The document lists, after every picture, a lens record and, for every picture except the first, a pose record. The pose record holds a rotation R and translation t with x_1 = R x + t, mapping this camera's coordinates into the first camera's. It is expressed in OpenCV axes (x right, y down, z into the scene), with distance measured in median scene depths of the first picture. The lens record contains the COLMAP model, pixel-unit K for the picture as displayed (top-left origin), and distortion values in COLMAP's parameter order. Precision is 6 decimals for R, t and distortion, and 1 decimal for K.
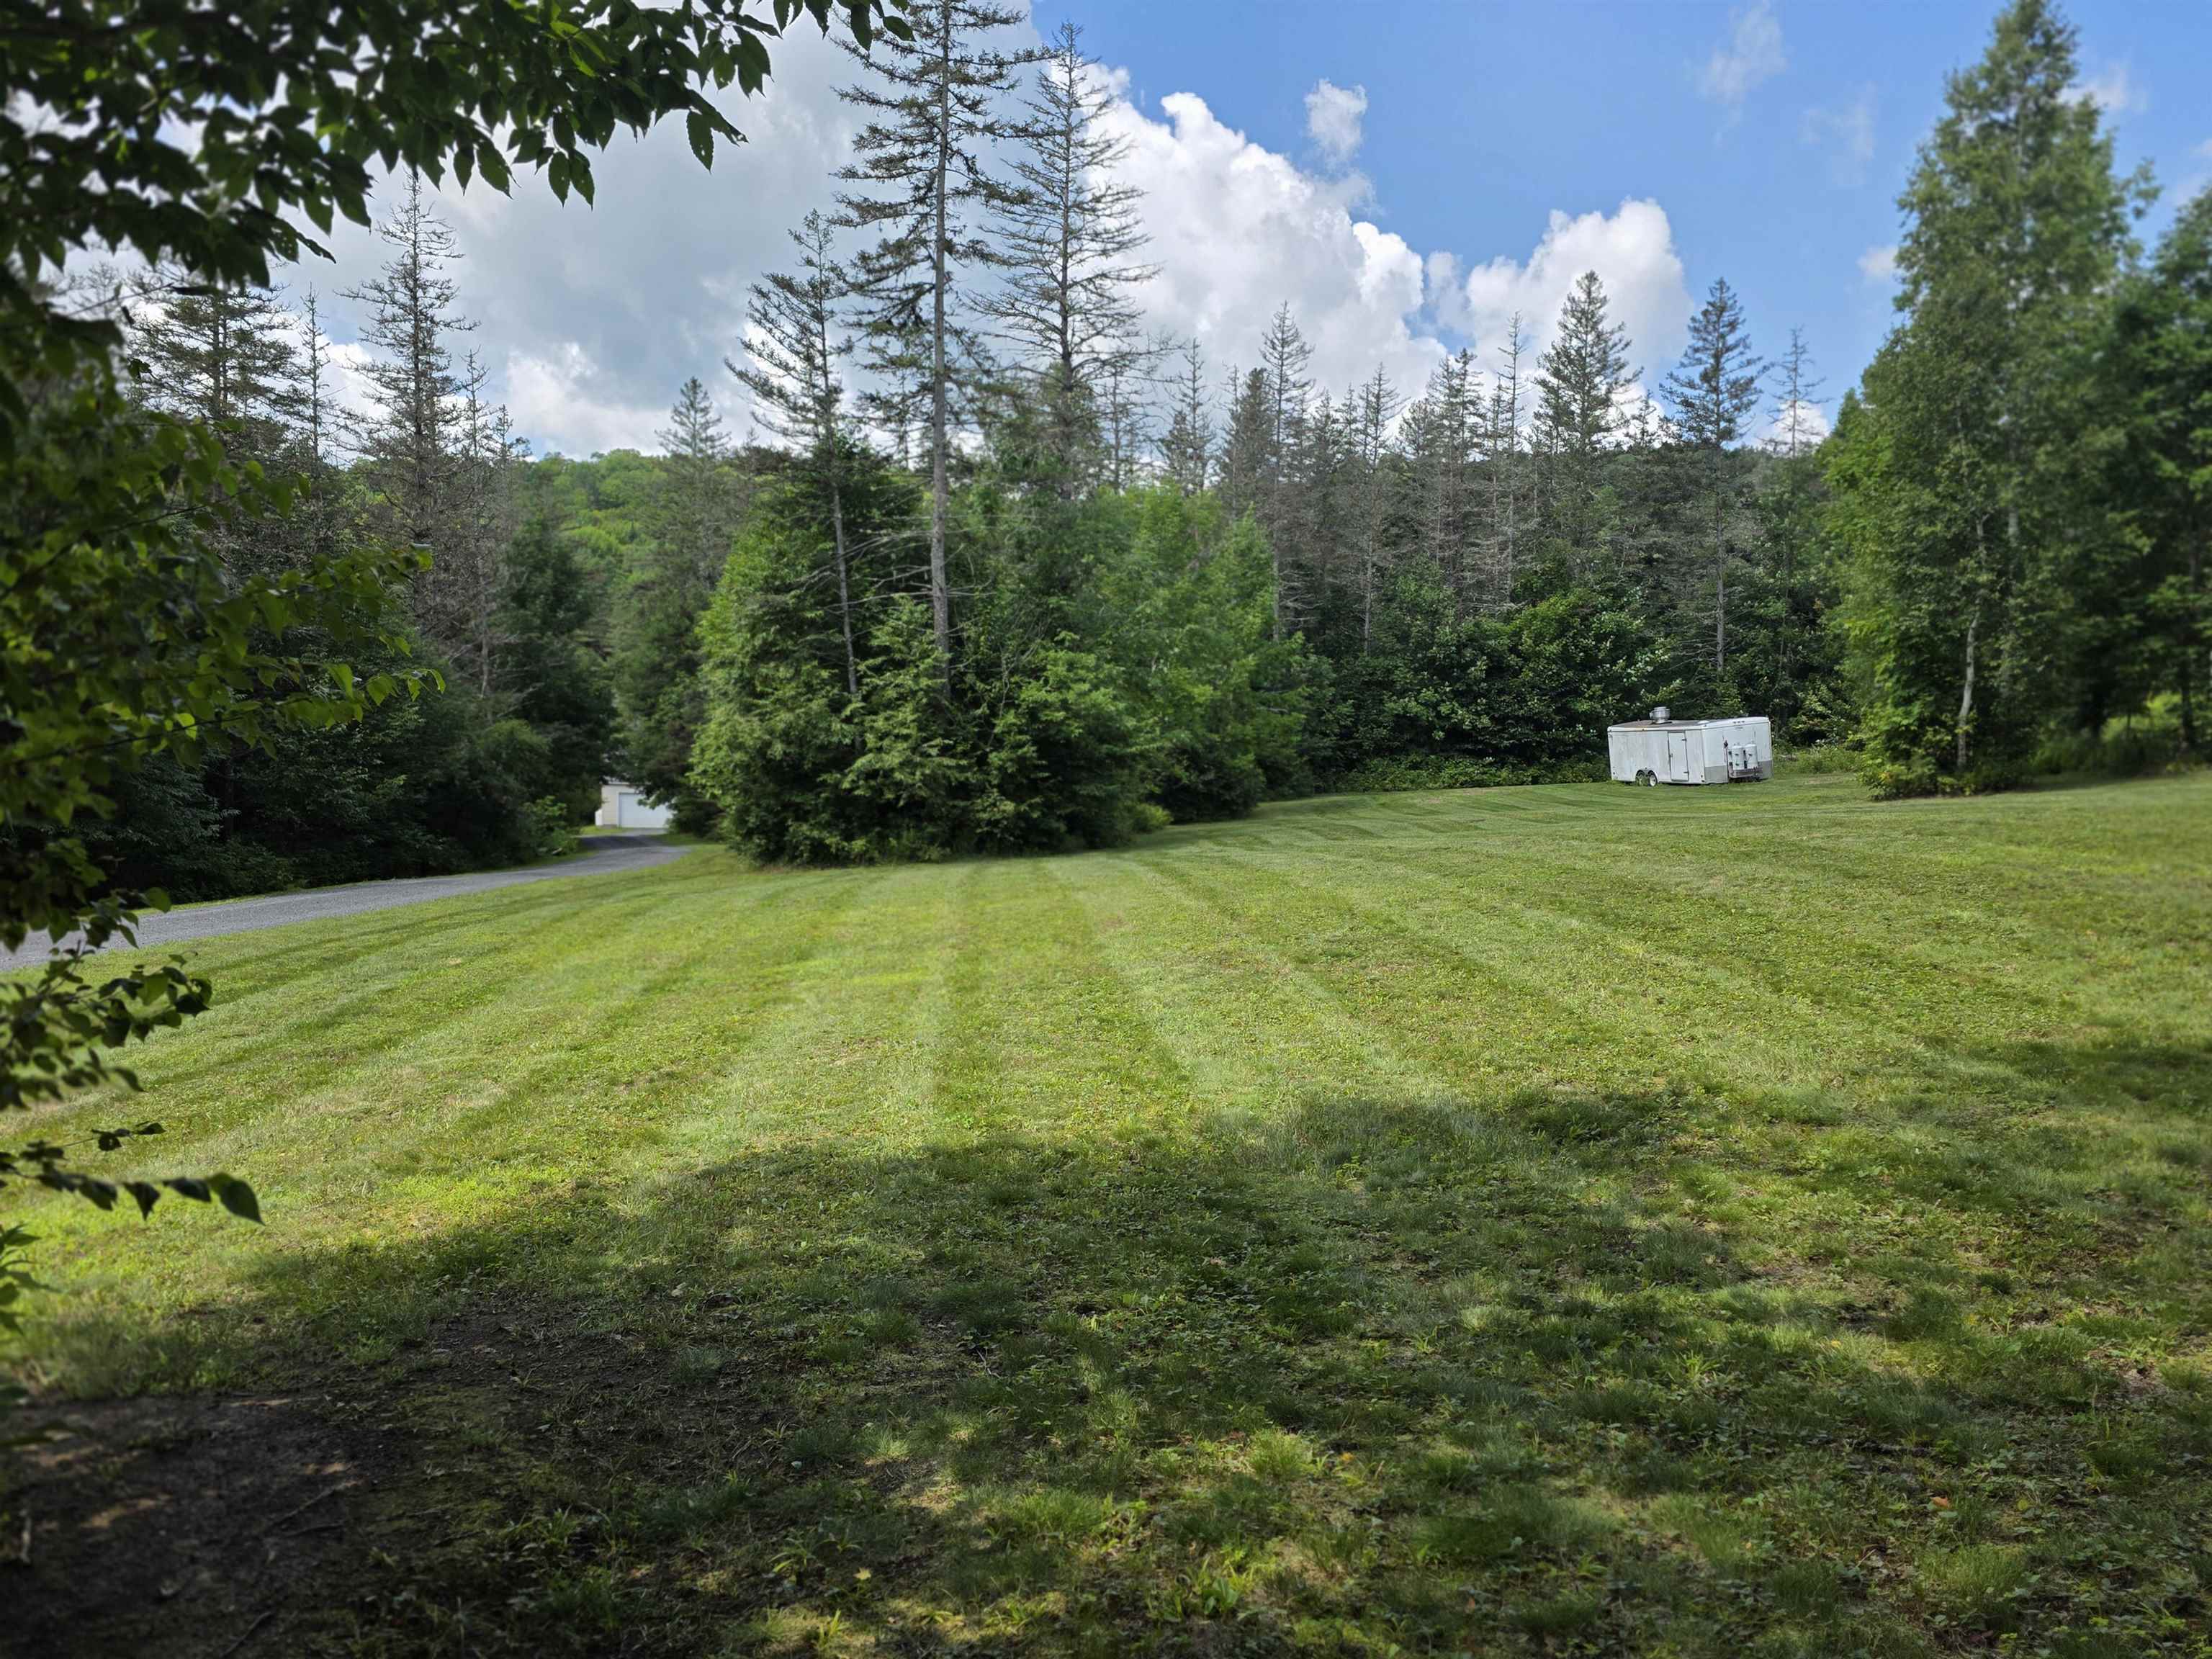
lens RADIAL K [[1511.8, 0, 1106.0], [0, 1511.8, 829.5], [0, 0, 1]] dist [-0.005080, -0.025559]
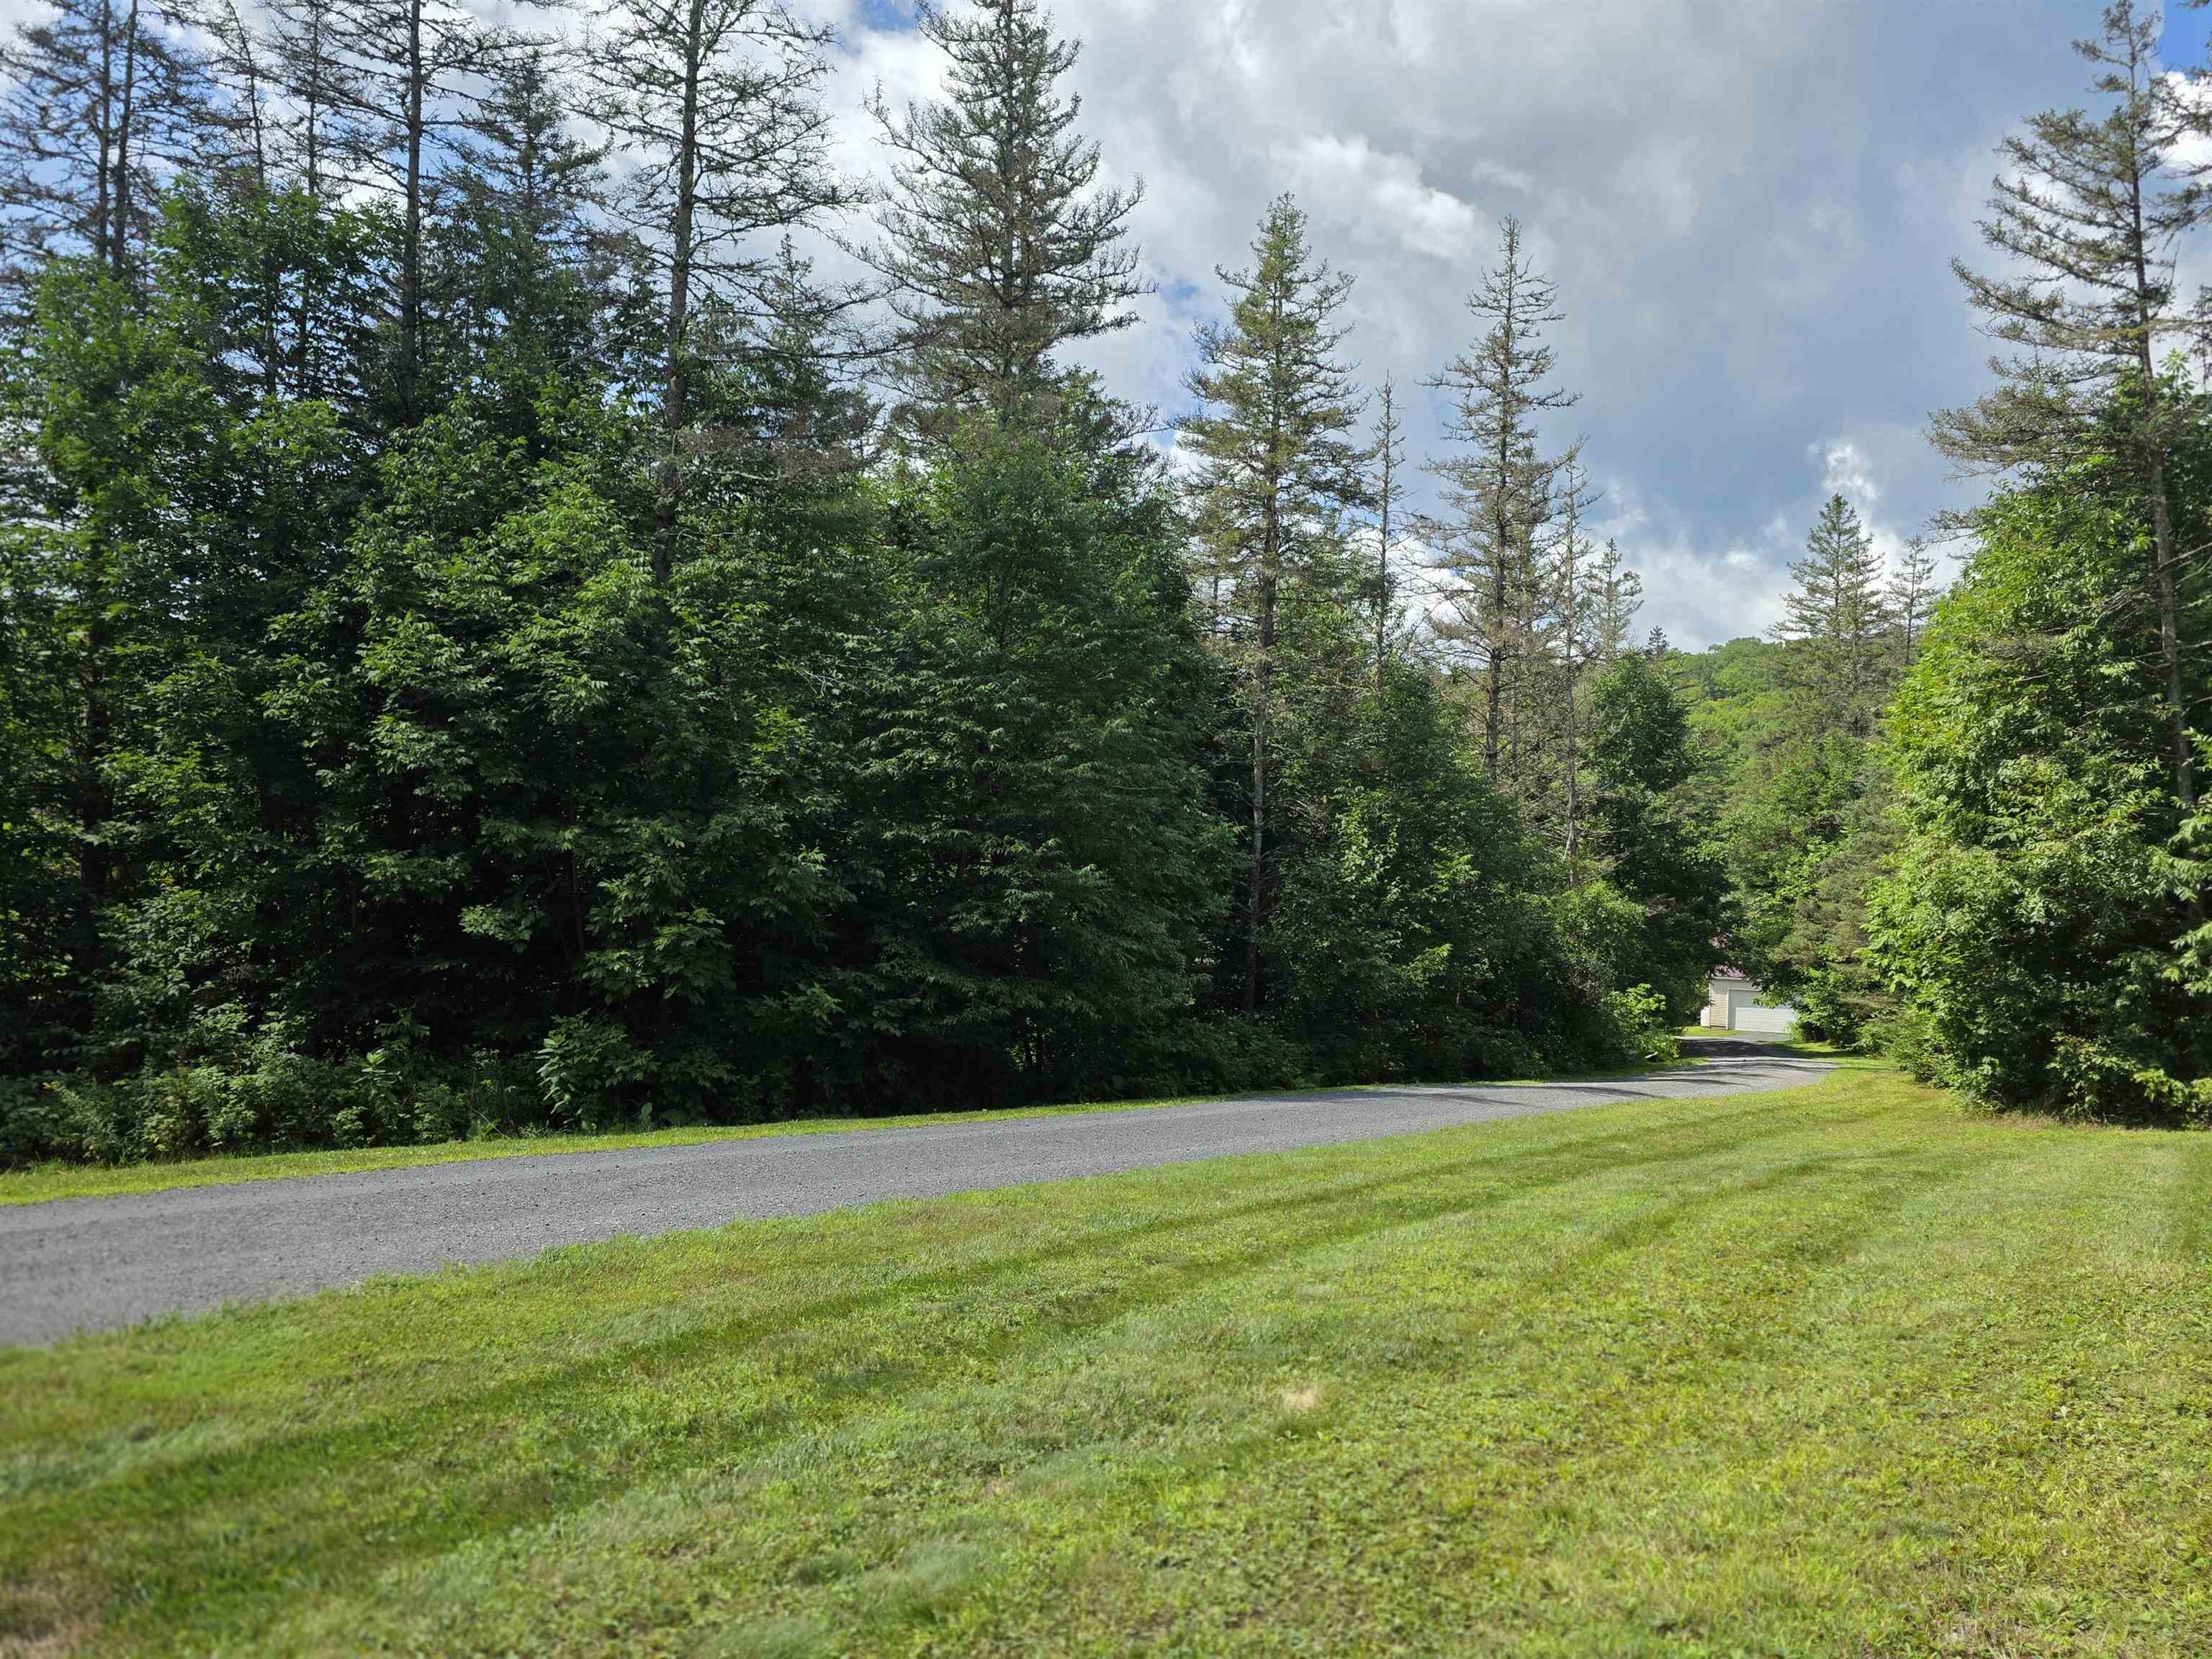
lens RADIAL K [[1602.6, 0, 1255.0], [0, 1602.6, 880.8], [0, 0, 1]] dist [0.142781, -0.000713]
pose [[0.827841, -0.003006, -0.560955, -0.072425], [-0.049502, 0.995693, -0.078390, 0.000182], [0.558774, 0.092662, 0.824127, 0.213044]]
